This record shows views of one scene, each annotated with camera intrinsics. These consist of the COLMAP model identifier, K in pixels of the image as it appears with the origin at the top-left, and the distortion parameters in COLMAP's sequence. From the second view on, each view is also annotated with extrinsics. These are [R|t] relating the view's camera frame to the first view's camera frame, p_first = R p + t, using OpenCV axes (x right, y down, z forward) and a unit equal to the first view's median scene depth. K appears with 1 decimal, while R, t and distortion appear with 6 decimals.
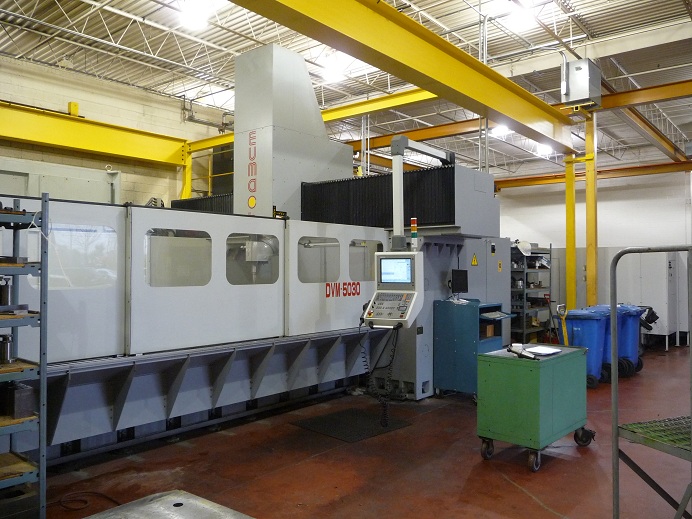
lens RADIAL K [[569.9, 0, 346.0], [0, 569.9, 259.5], [0, 0, 1]] dist [-0.023430, 0.011940]
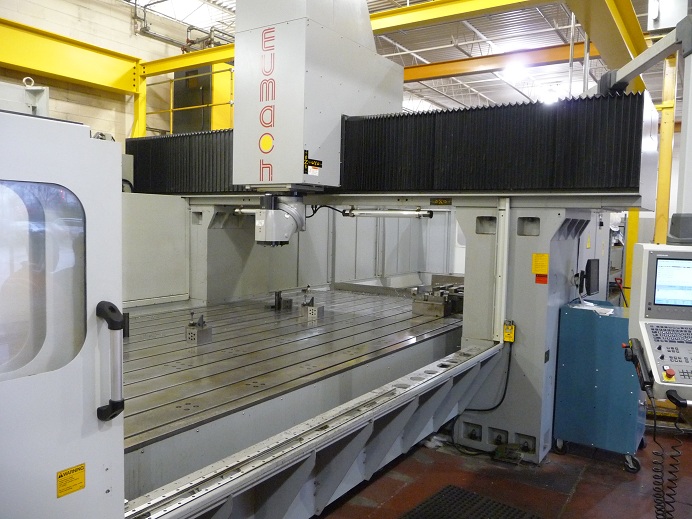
lens RADIAL K [[569.9, 0, 346.0], [0, 569.9, 259.5], [0, 0, 1]] dist [-0.023430, 0.011940]
pose [[0.994284, 0.016320, 0.105515, -0.084441], [-0.025059, 0.996314, 0.082035, -0.015482], [-0.103787, -0.084210, 0.991028, 0.209650]]
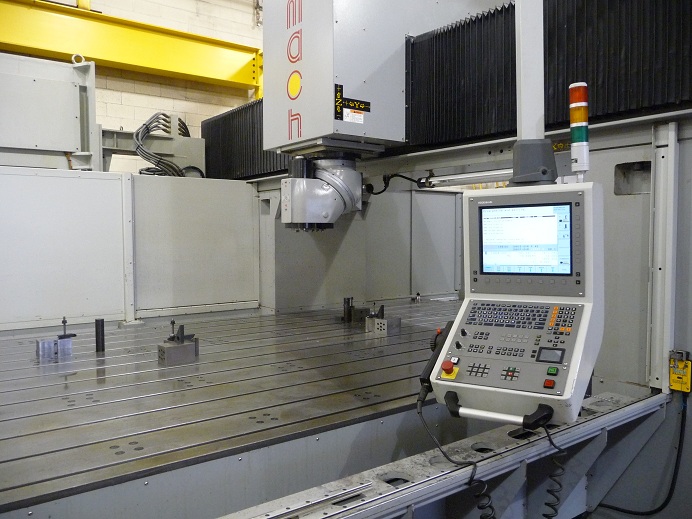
lens RADIAL K [[569.9, 0, 346.0], [0, 569.9, 259.5], [0, 0, 1]] dist [-0.023430, 0.011940]
pose [[0.971806, 0.007817, -0.235651, -0.011413], [0.006084, 0.998286, 0.058204, 0.006281], [0.235702, -0.057997, 0.970093, 0.336647]]
